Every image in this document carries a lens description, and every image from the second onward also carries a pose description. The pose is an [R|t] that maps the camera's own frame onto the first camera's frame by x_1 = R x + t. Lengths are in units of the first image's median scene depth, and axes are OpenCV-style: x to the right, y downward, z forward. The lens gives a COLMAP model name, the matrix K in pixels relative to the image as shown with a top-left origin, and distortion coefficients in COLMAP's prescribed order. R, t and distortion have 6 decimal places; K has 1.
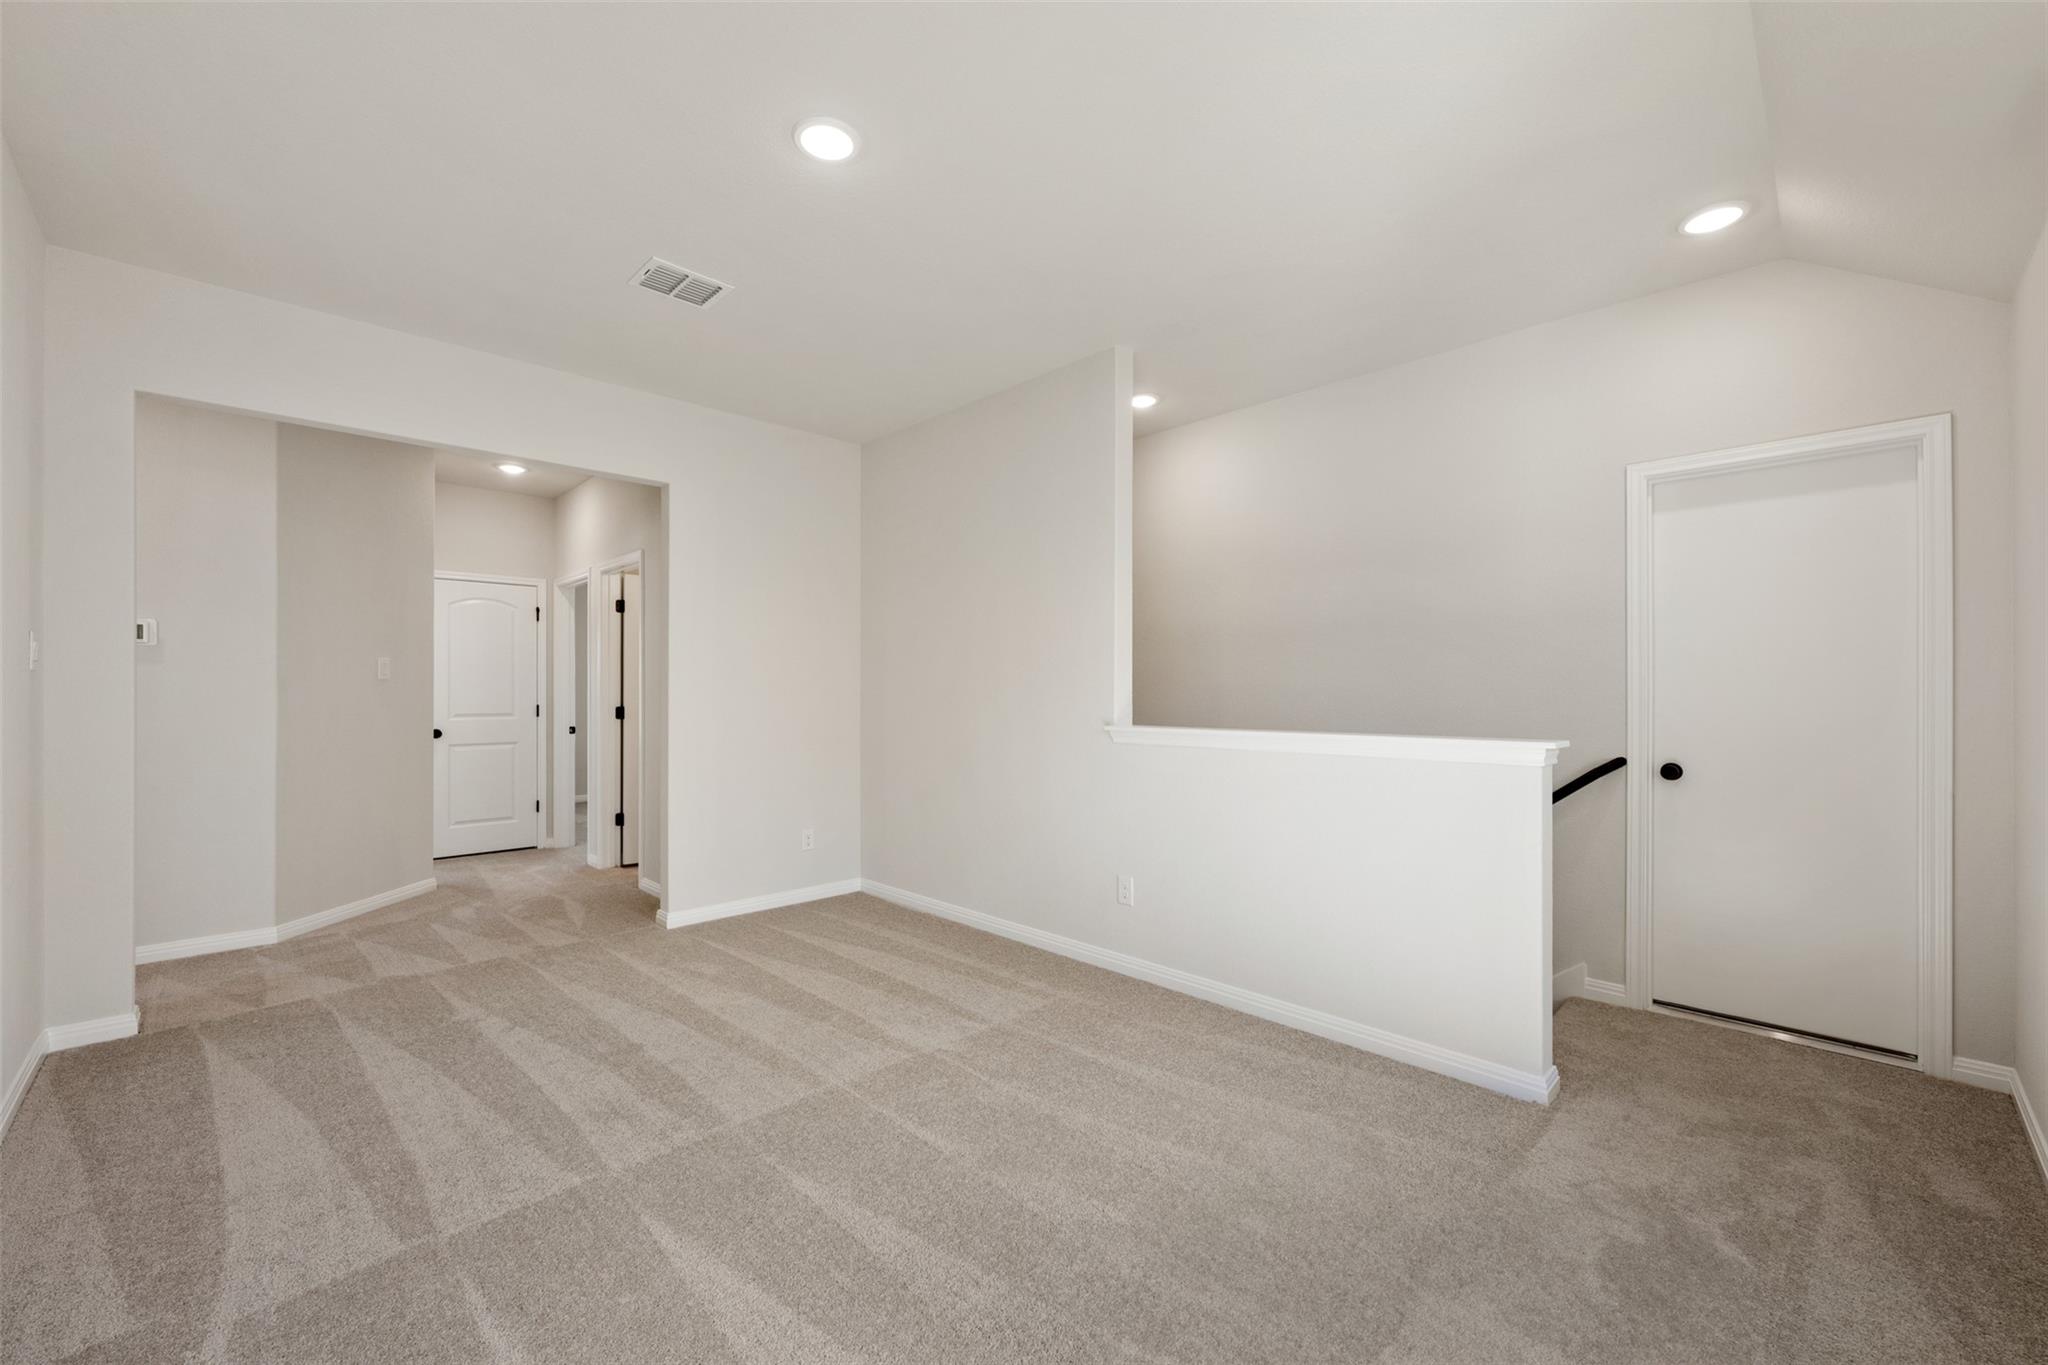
lens RADIAL K [[810.0, 0, 1025.9], [0, 810.0, 687.4], [0, 0, 1]] dist [-0.001129, 0.000442]
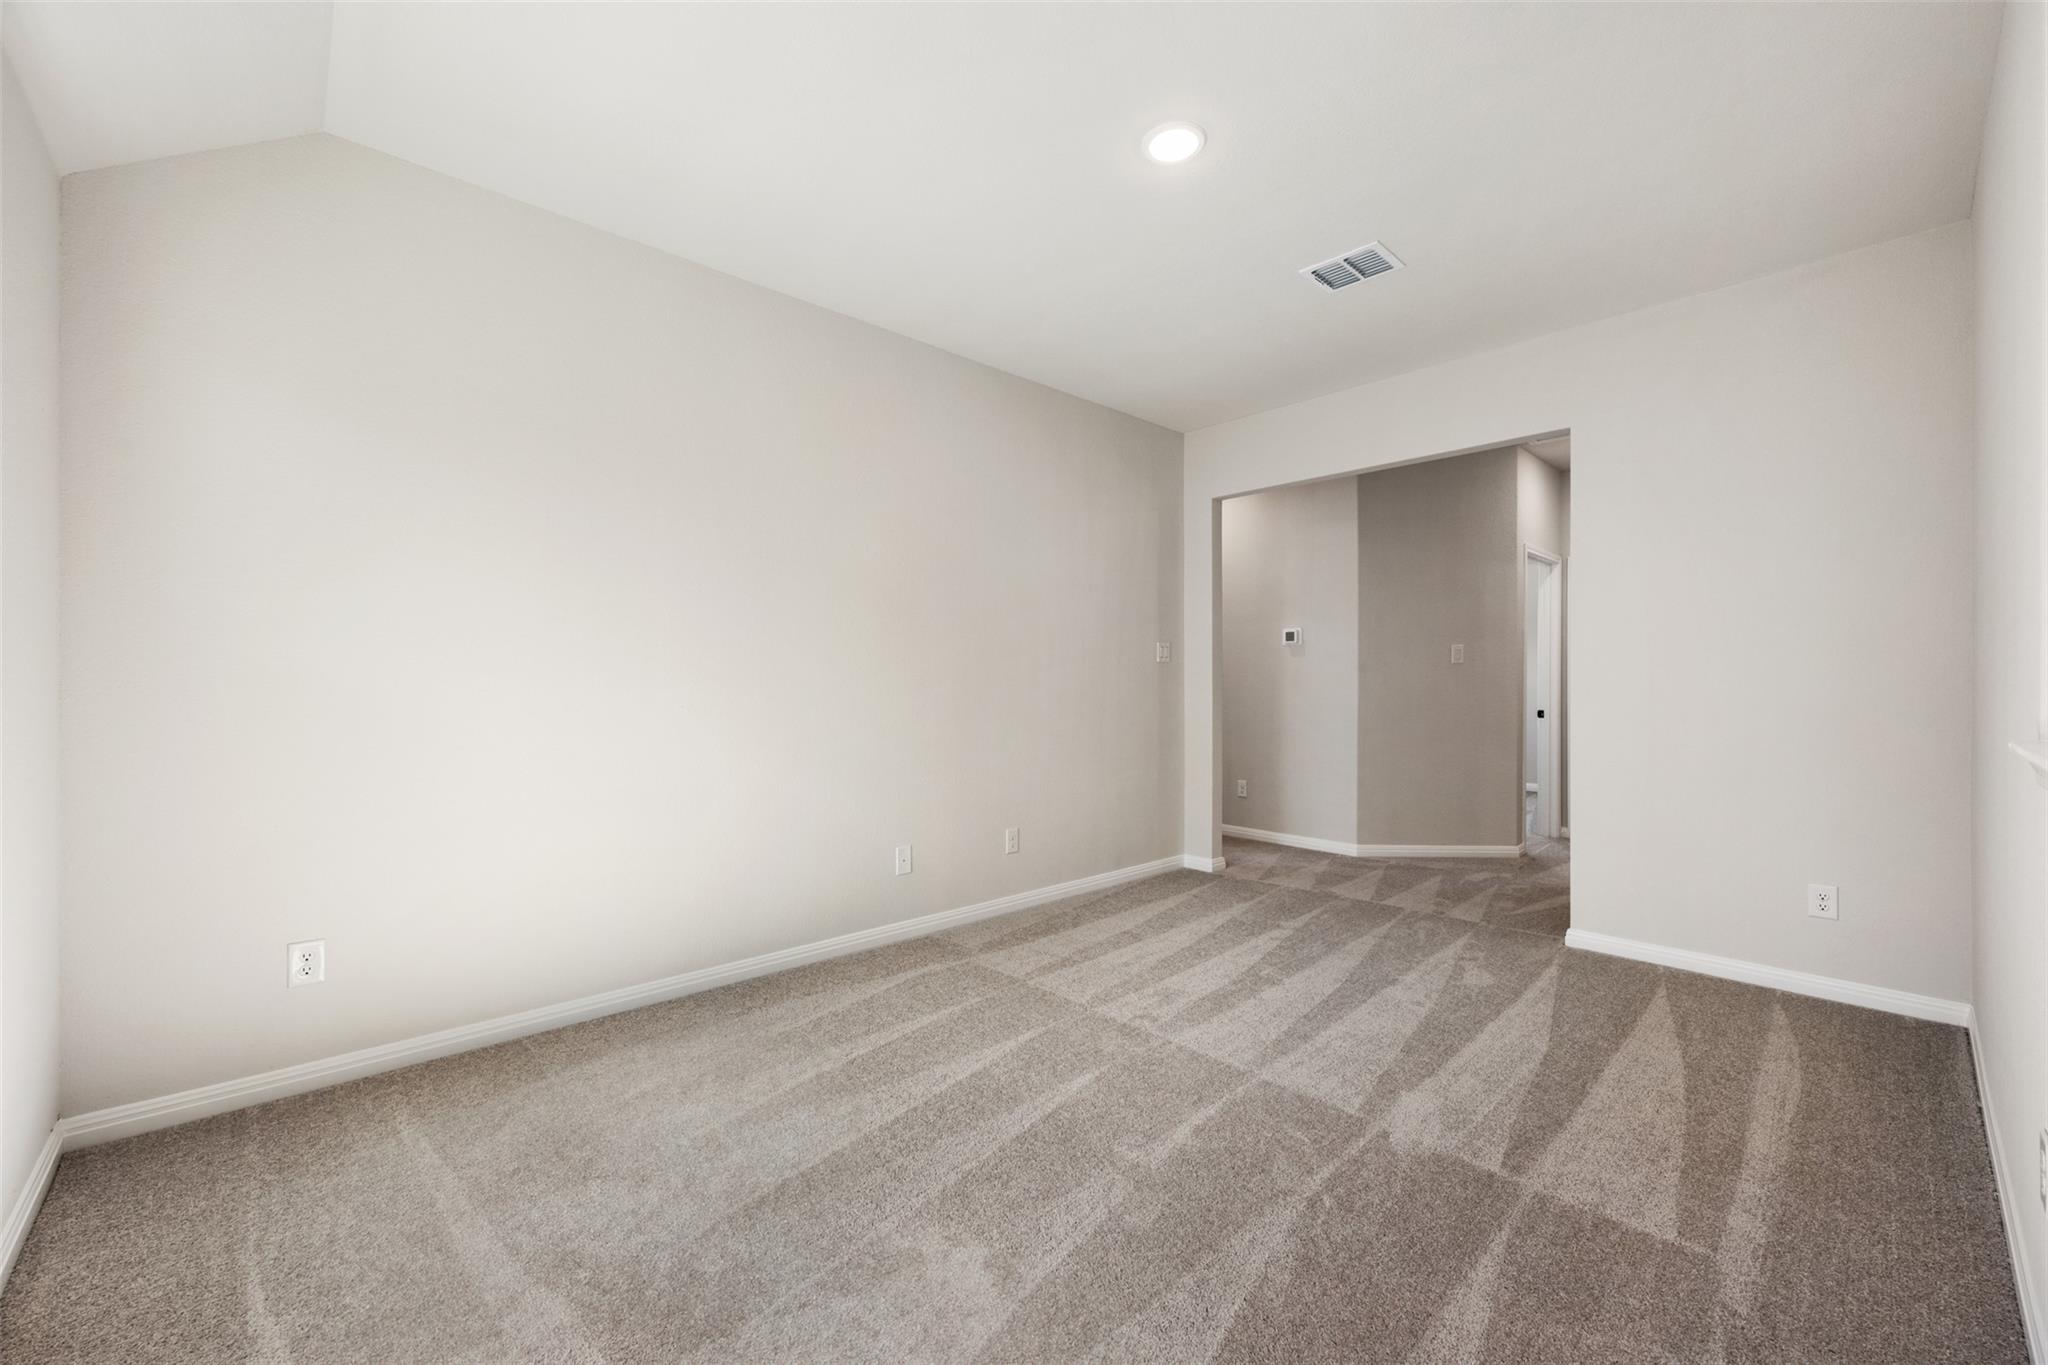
lens RADIAL K [[810.0, 0, 1026.1], [0, 810.0, 684.2], [0, 0, 1]] dist [-0.001129, 0.000442]
pose [[-0.026059, 0.002985, -0.999656, 0.564851], [0.006653, 0.999974, 0.002812, 0.016902], [0.999638, -0.006578, -0.026079, 0.578582]]
